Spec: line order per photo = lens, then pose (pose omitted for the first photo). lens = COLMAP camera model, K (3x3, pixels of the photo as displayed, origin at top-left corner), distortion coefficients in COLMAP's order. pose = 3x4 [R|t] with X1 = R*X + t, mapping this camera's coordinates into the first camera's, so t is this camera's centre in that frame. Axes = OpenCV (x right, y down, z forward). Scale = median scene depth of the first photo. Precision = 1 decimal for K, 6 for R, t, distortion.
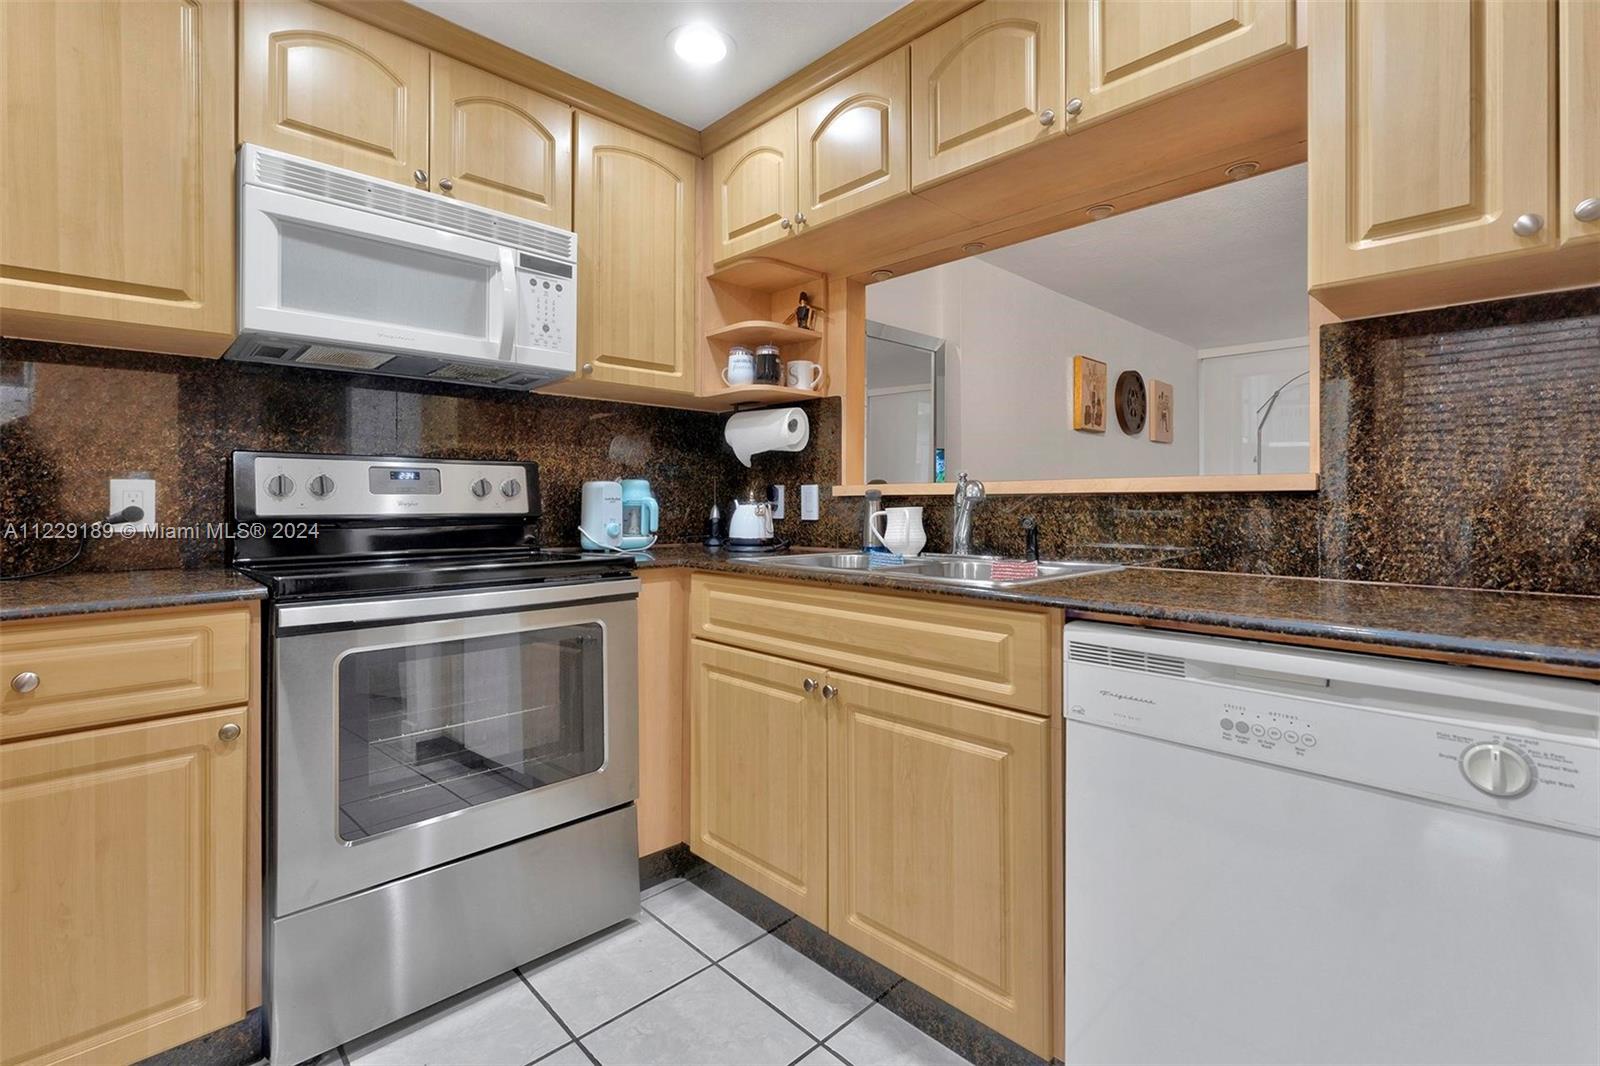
lens RADIAL K [[717.5, 0, 797.0], [0, 717.5, 497.2], [0, 0, 1]] dist [0.000869, -0.000041]
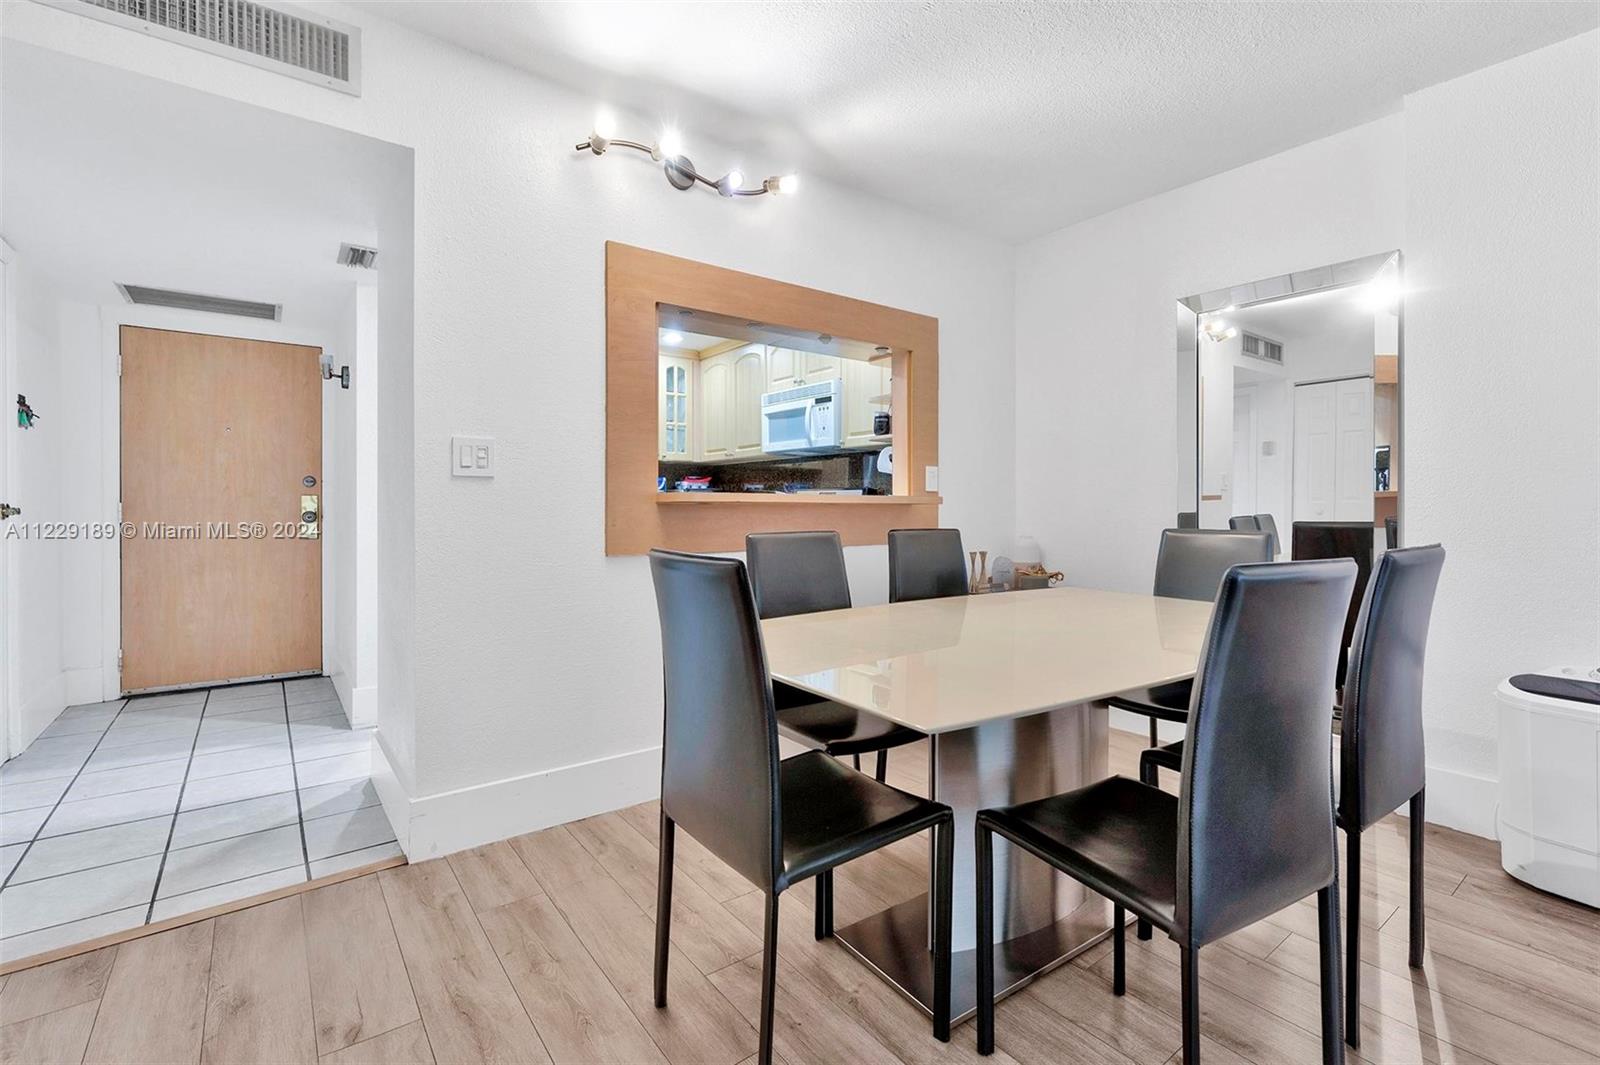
lens RADIAL K [[713.5, 0, 798.3], [0, 713.5, 533.3], [0, 0, 1]] dist [-0.002180, -0.000360]
pose [[-0.114298, 0.036976, -0.992758, 1.819518], [-0.003653, 0.999285, 0.037640, 0.005885], [0.993440, 0.007929, -0.114081, 1.152904]]
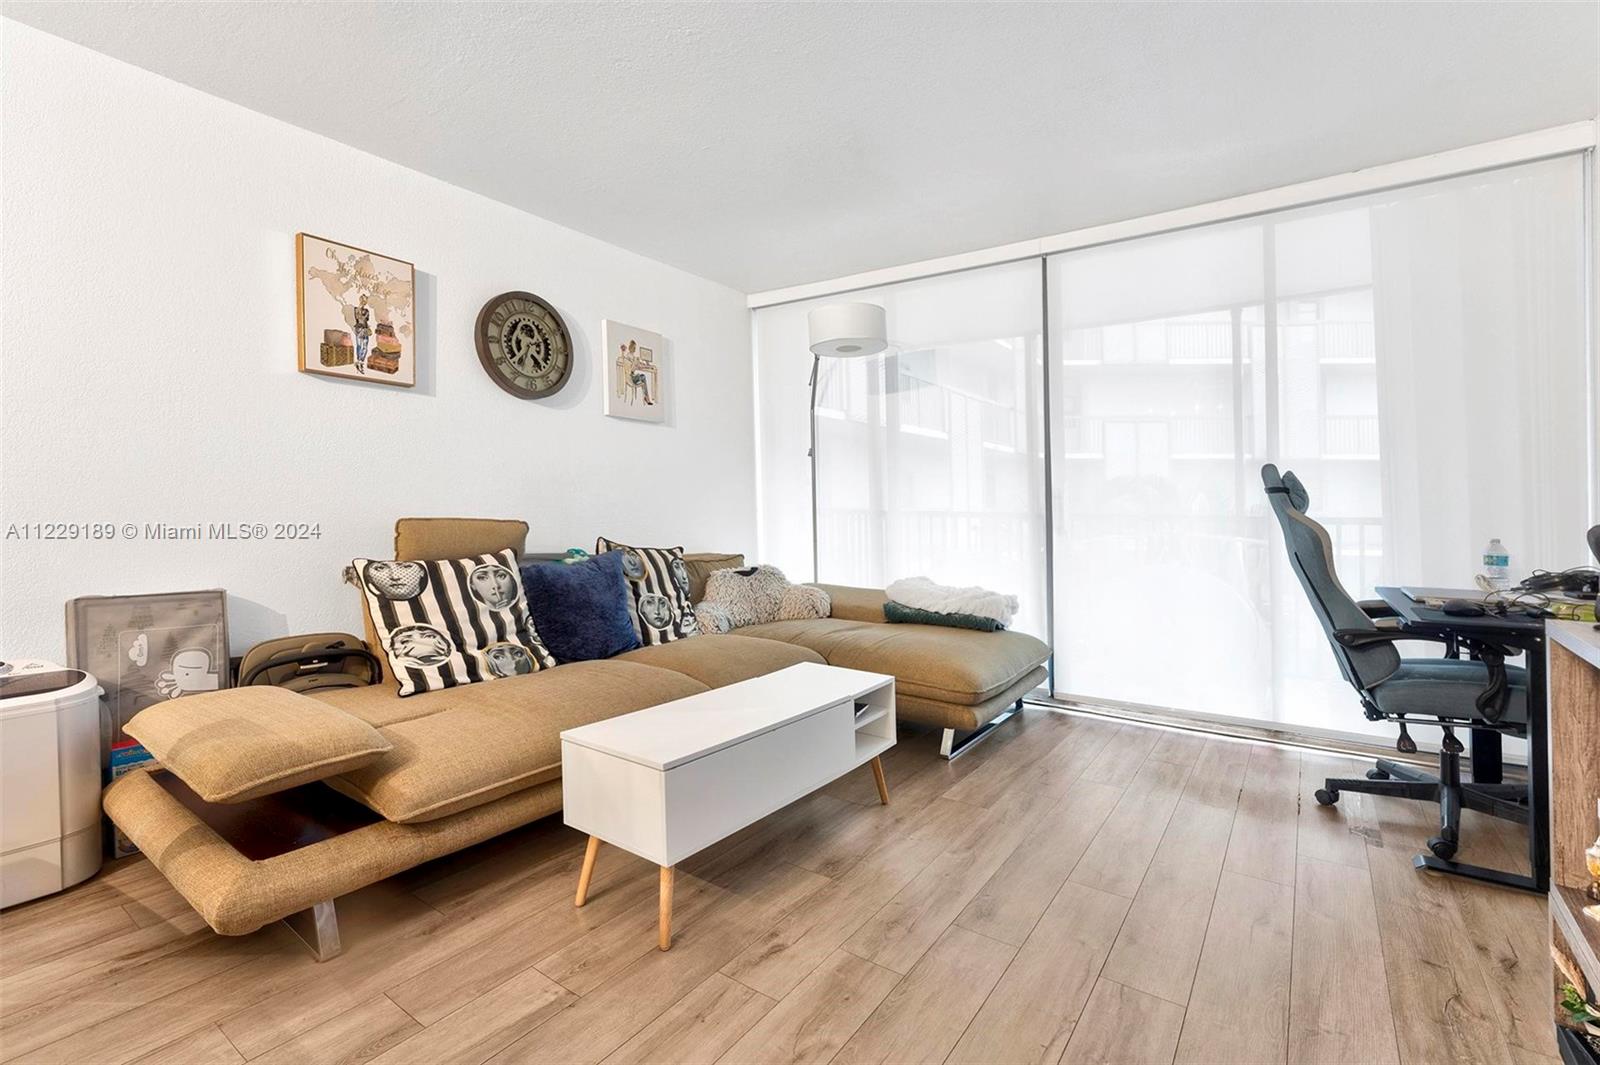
lens RADIAL K [[723.9, 0, 802.9], [0, 723.9, 513.1], [0, 0, 1]] dist [0.001486, 0.000176]
pose [[0.982242, 0.009929, 0.187358, 1.646368], [-0.011619, 0.999901, 0.007922, 0.000549], [-0.187261, -0.009958, 0.982260, 1.024342]]
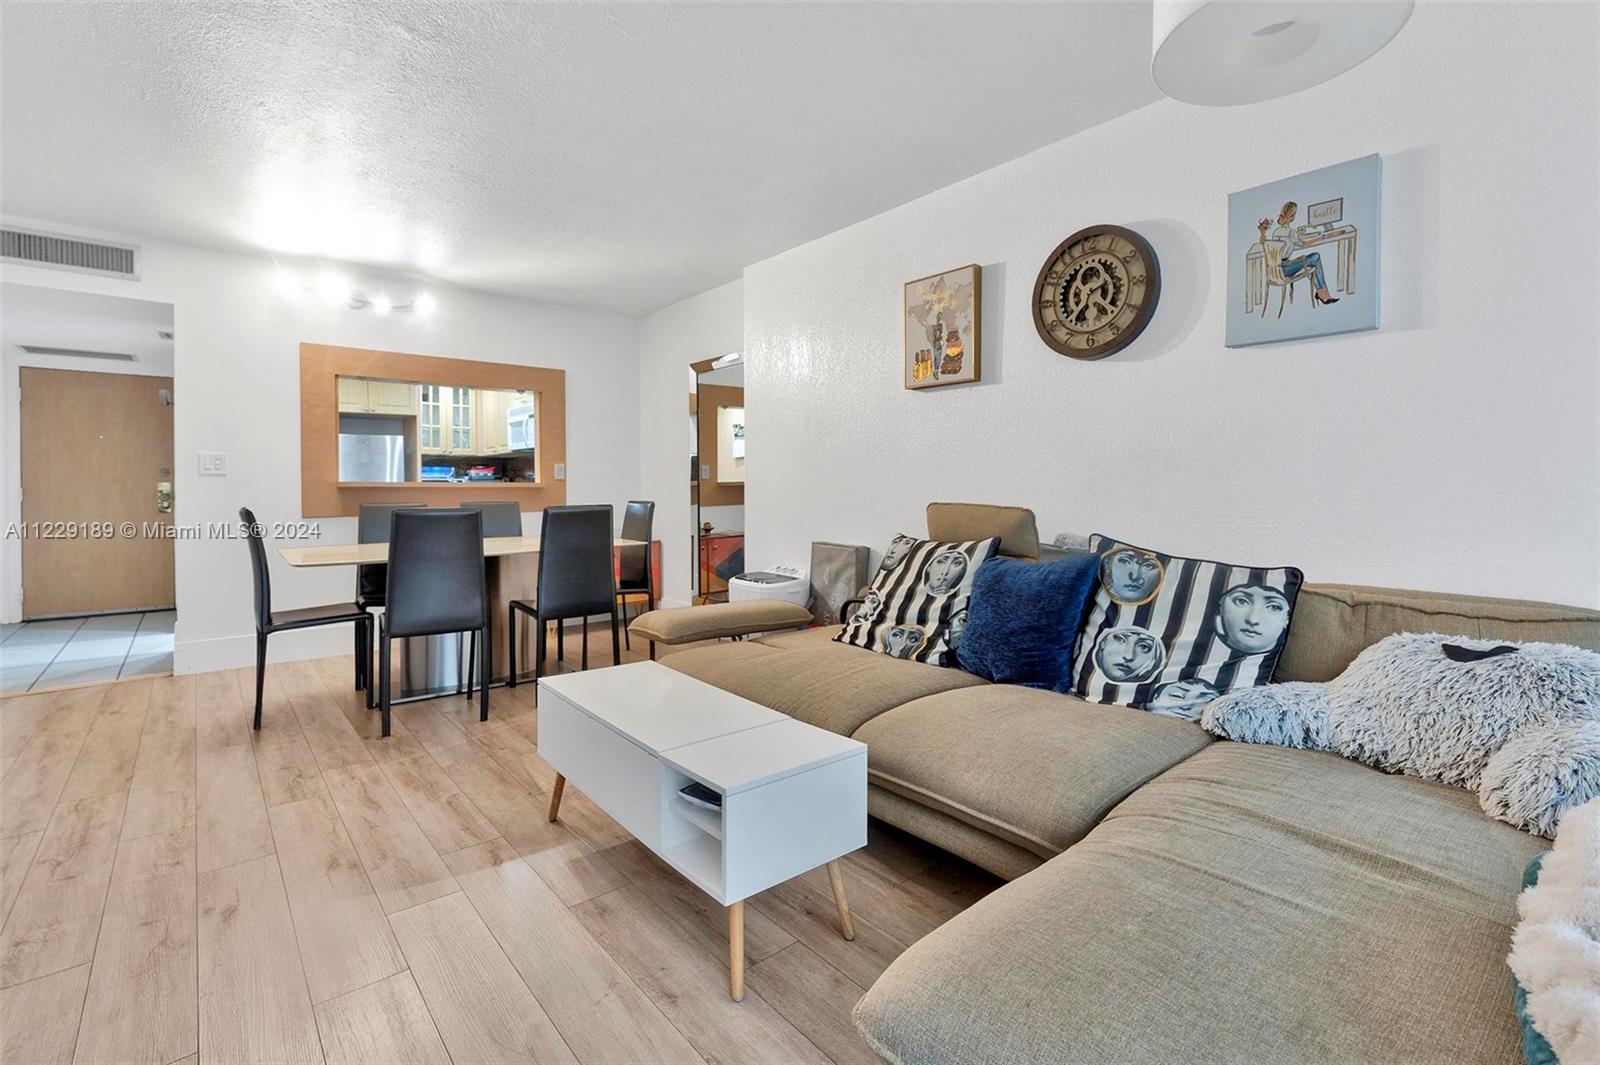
lens RADIAL K [[723.9, 0, 802.9], [0, 723.9, 513.1], [0, 0, 1]] dist [0.001486, 0.000176]
pose [[-0.066733, 0.035089, -0.997154, 2.763200], [-0.000724, 0.999379, 0.035216, -0.001312], [0.997771, 0.003072, -0.066666, 2.375470]]
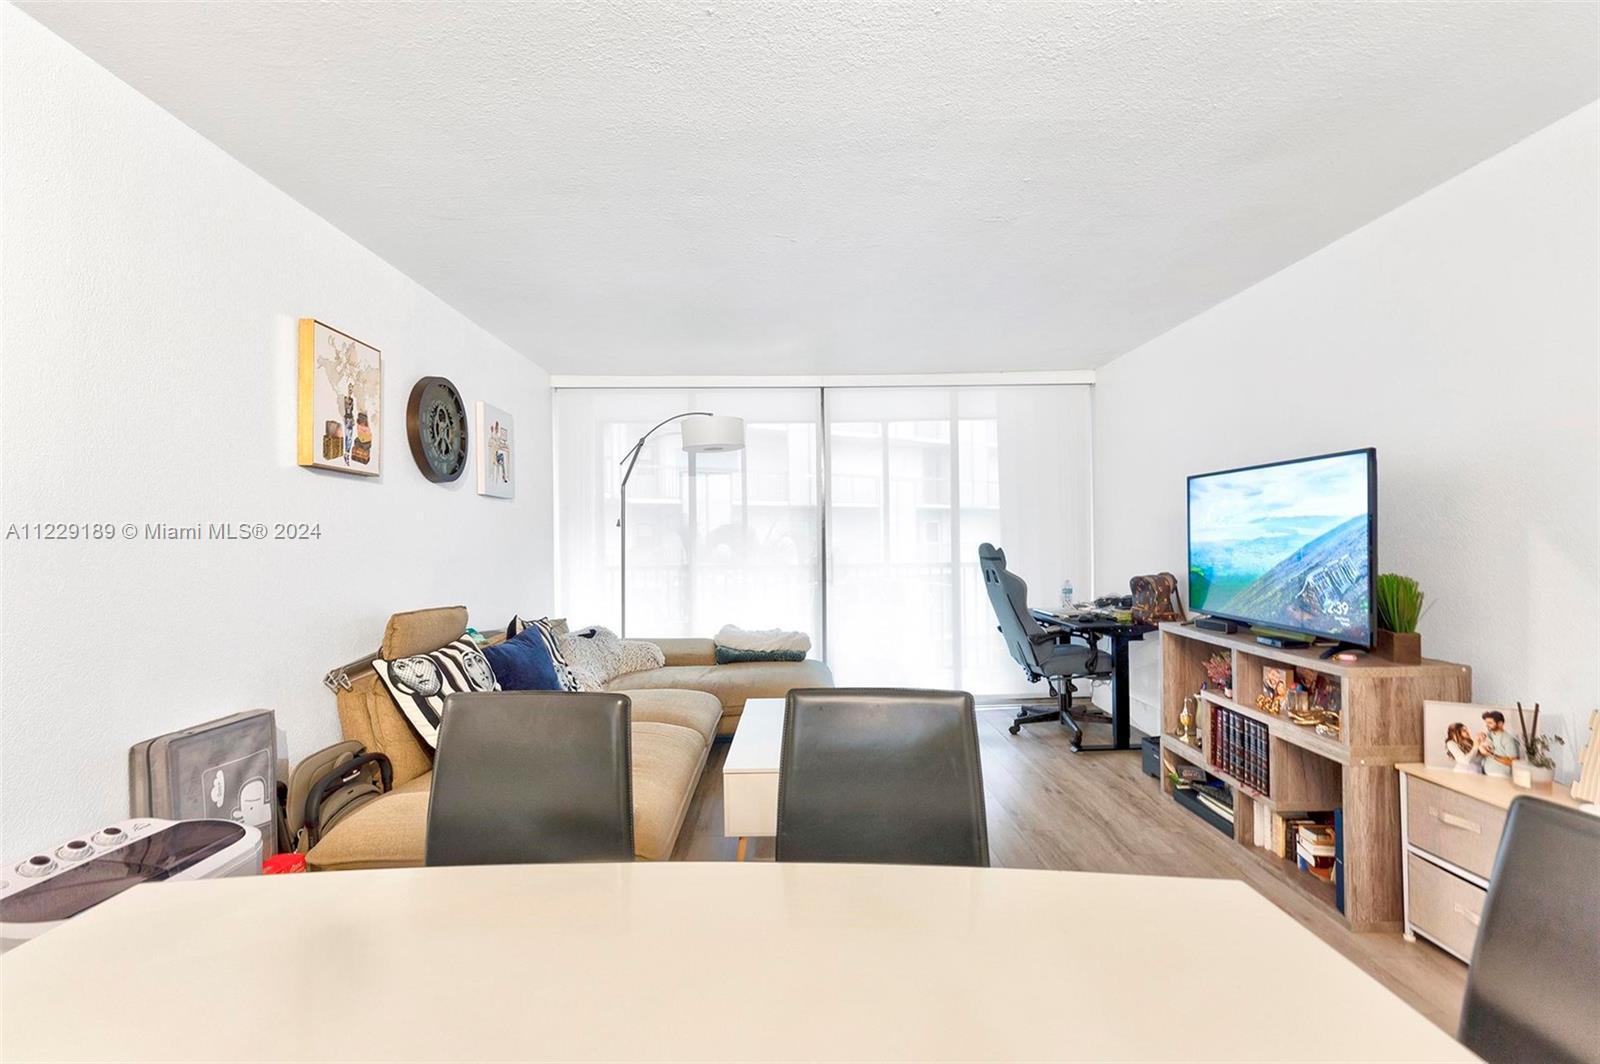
lens RADIAL K [[713.5, 0, 798.3], [0, 713.5, 532.8], [0, 0, 1]] dist [-0.002180, -0.000360]
pose [[0.684961, 0.001138, 0.728579, 0.671065], [0.012027, 0.999845, -0.012869, -0.097993], [-0.728481, 0.017577, 0.684841, 1.060033]]
